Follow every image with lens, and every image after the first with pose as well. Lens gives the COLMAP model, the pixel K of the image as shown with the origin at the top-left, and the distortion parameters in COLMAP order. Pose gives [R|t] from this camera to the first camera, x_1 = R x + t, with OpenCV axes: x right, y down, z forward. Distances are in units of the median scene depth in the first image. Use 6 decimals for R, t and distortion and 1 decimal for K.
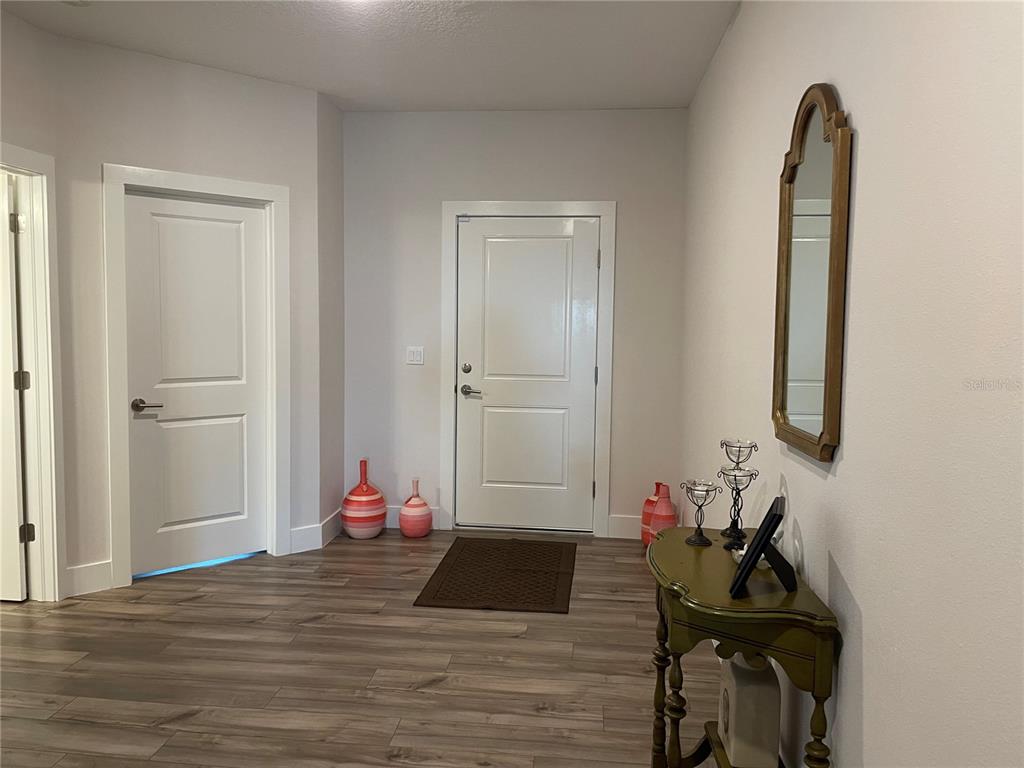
lens RADIAL K [[776.6, 0, 512.1], [0, 776.6, 384.1], [0, 0, 1]] dist [0.063370, -0.080344]
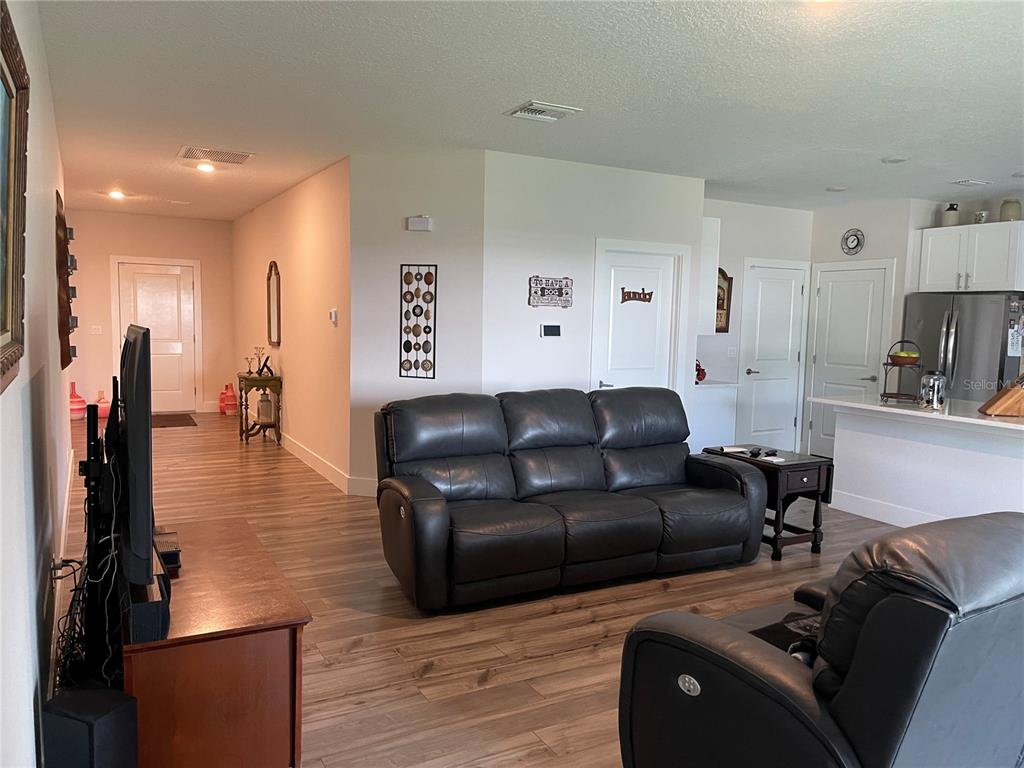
lens RADIAL K [[776.6, 0, 516.4], [0, 776.6, 393.4], [0, 0, 1]] dist [0.063370, -0.080344]
pose [[0.827789, -0.048577, 0.558933, -0.853624], [0.034368, 0.998764, 0.035903, 0.211724], [-0.559986, -0.010511, 0.828435, -3.007504]]
